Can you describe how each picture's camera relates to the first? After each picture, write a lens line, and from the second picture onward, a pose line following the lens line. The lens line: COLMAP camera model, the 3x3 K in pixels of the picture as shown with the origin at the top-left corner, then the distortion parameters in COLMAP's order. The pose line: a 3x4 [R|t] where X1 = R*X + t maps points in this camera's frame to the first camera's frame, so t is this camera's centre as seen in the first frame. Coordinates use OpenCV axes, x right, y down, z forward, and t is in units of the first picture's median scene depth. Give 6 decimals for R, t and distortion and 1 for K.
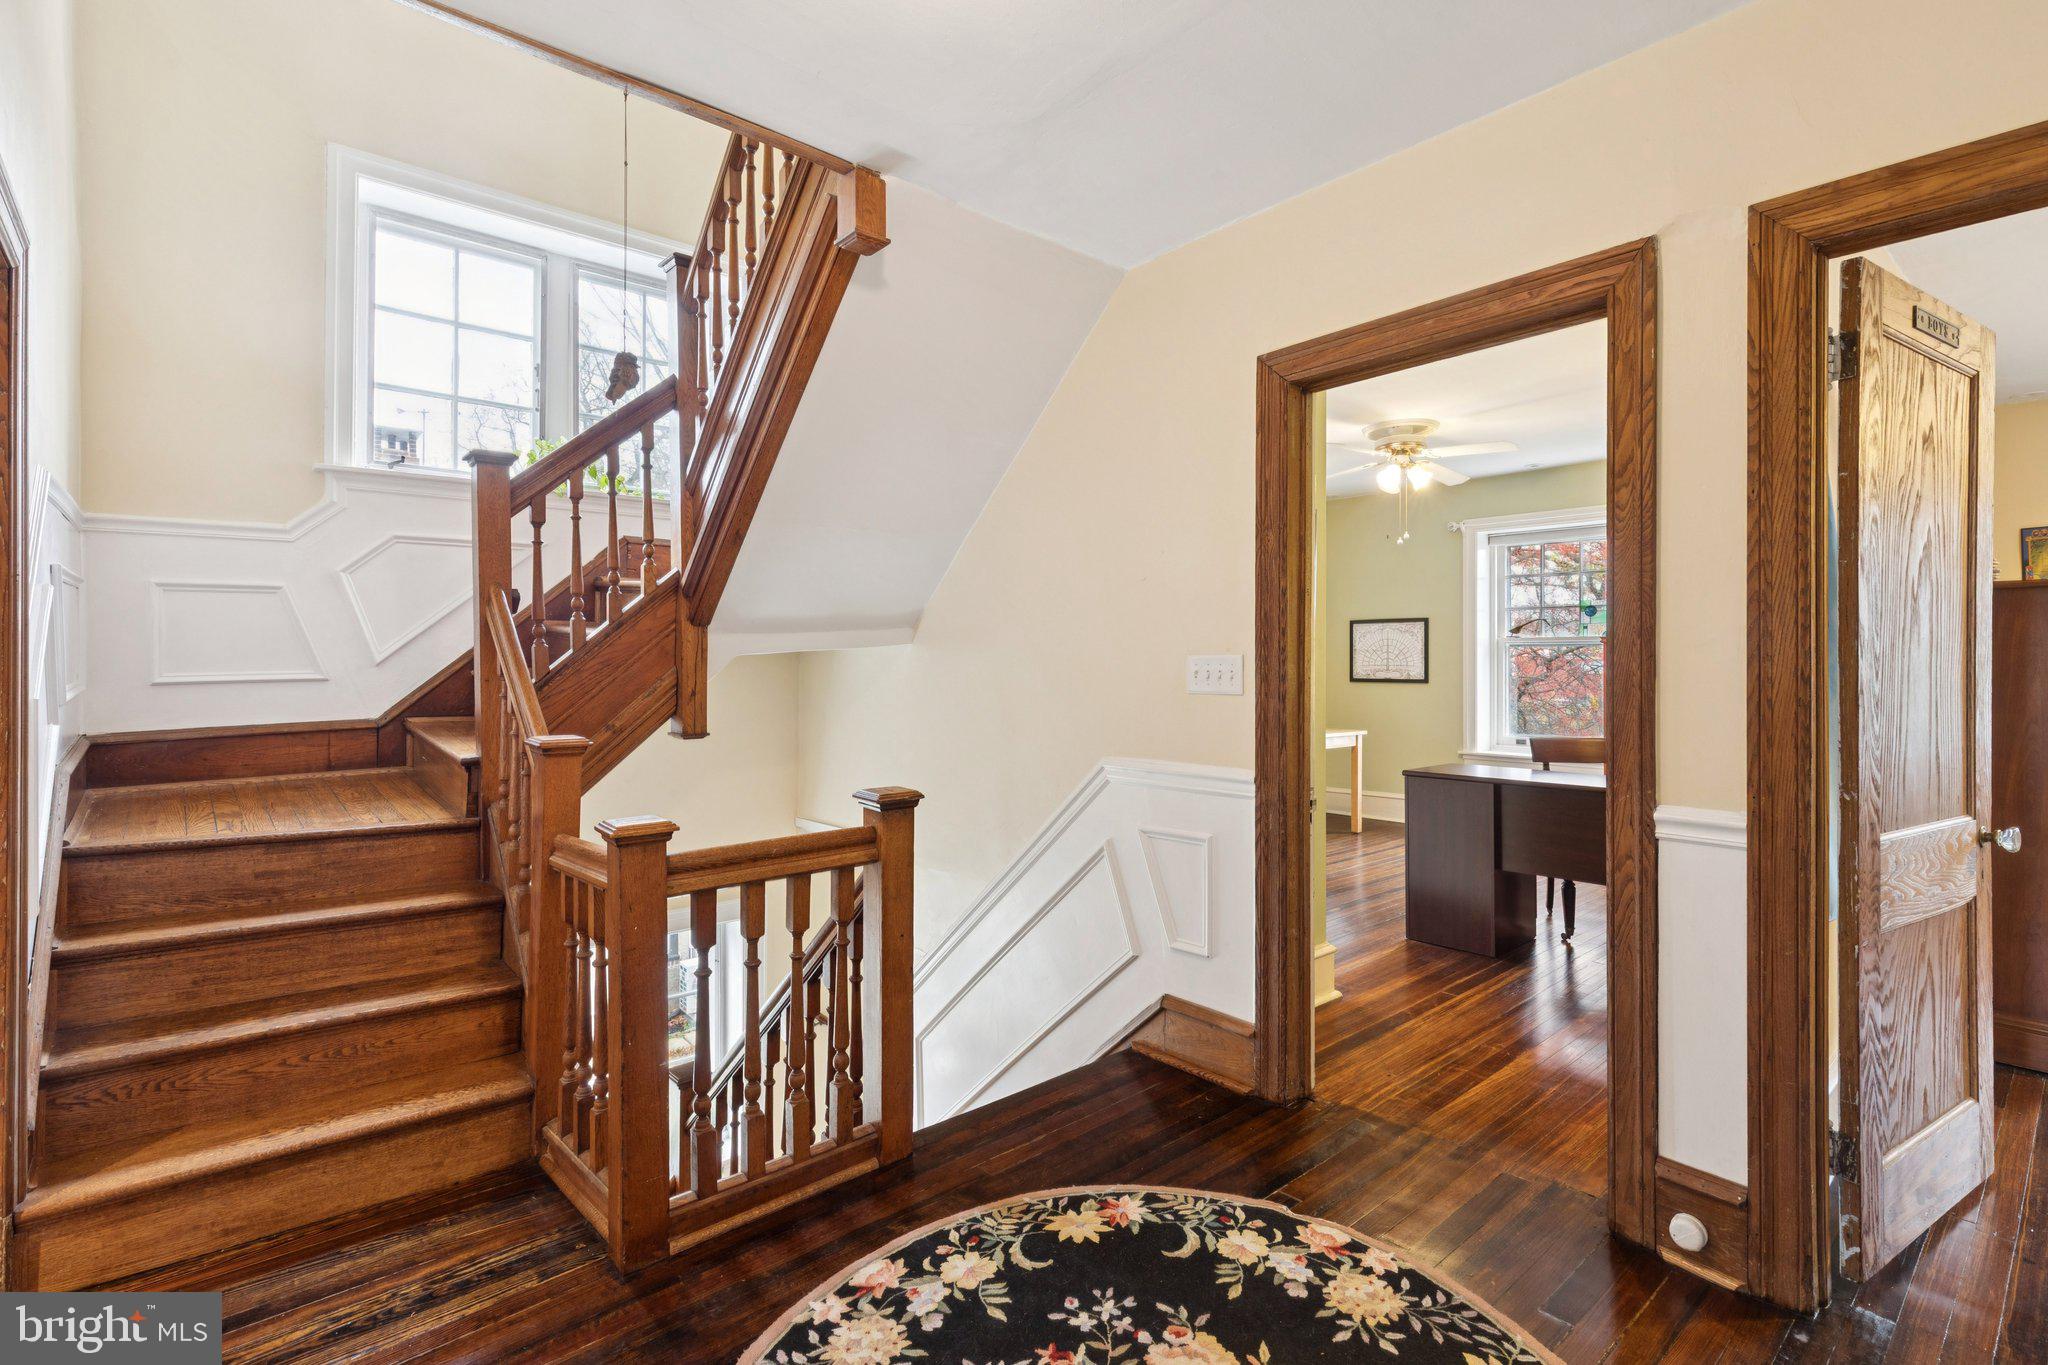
lens RADIAL K [[932.3, 0, 1051.6], [0, 932.3, 651.6], [0, 0, 1]] dist [0.007595, -0.000528]
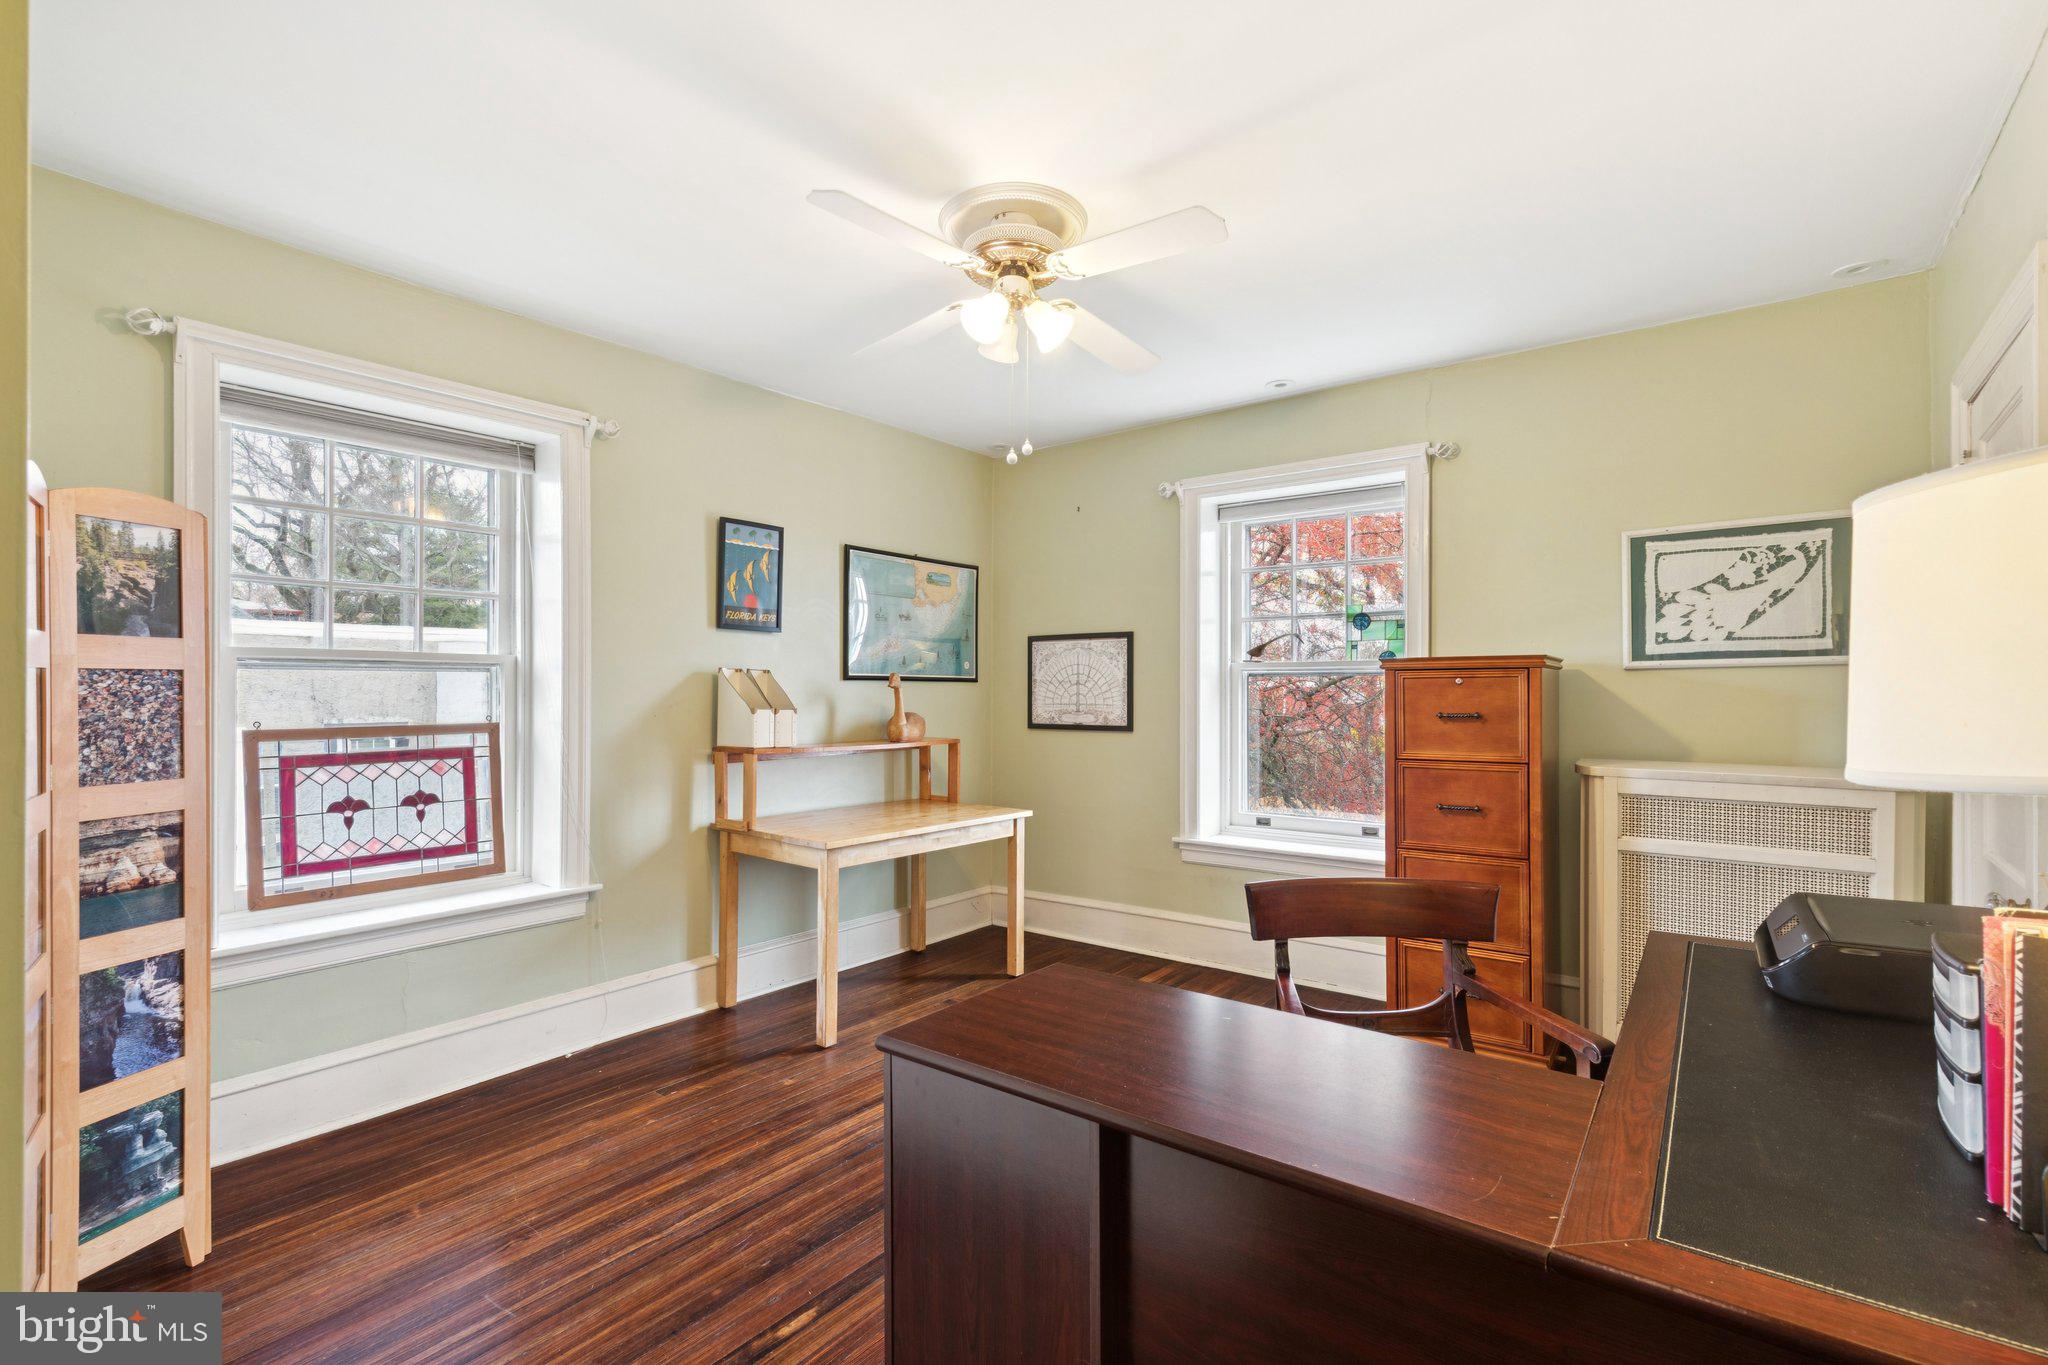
lens RADIAL K [[932.3, 0, 1019.4], [0, 932.3, 690.4], [0, 0, 1]] dist [0.007595, -0.000528]
pose [[0.983228, 0.002901, 0.182355, 0.213928], [-0.004699, 0.999945, 0.009426, -0.001177], [-0.182318, -0.010125, 0.983188, 0.386273]]
